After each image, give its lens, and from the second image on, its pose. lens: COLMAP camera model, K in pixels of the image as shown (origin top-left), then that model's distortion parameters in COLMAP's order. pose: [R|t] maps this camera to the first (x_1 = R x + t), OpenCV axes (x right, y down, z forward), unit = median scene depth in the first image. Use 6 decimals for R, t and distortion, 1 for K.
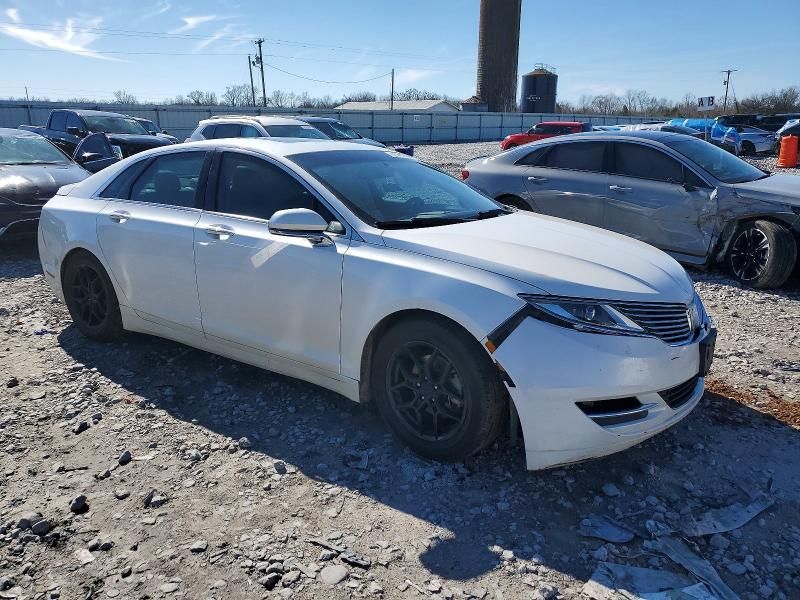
lens RADIAL K [[601.7, 0, 400.0], [0, 601.7, 300.0], [0, 0, 1]] dist [-0.002024, 0.003972]
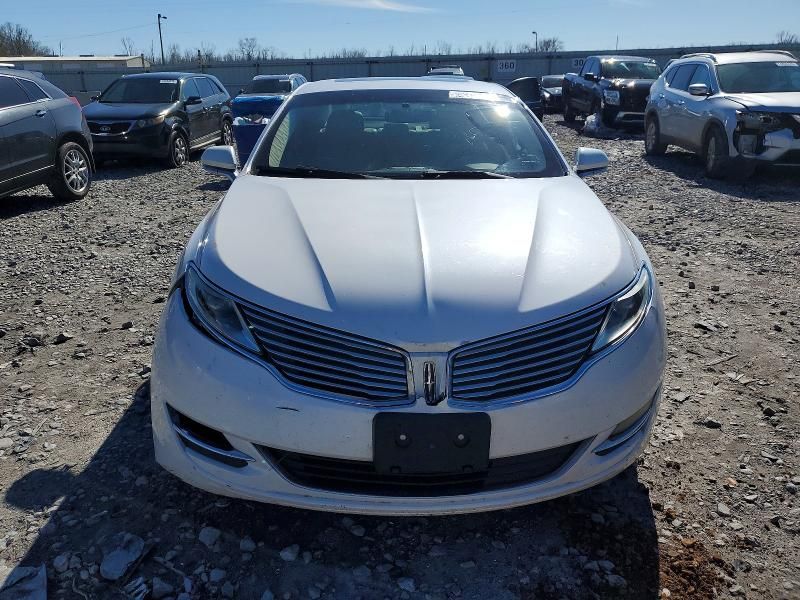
lens RADIAL K [[601.7, 0, 400.0], [0, 601.7, 300.0], [0, 0, 1]] dist [-0.002024, 0.003972]
pose [[0.617115, 0.257783, -0.743449, 1.059719], [-0.195584, 0.965415, 0.172399, -0.164223], [0.762178, 0.039017, 0.646190, 0.719765]]
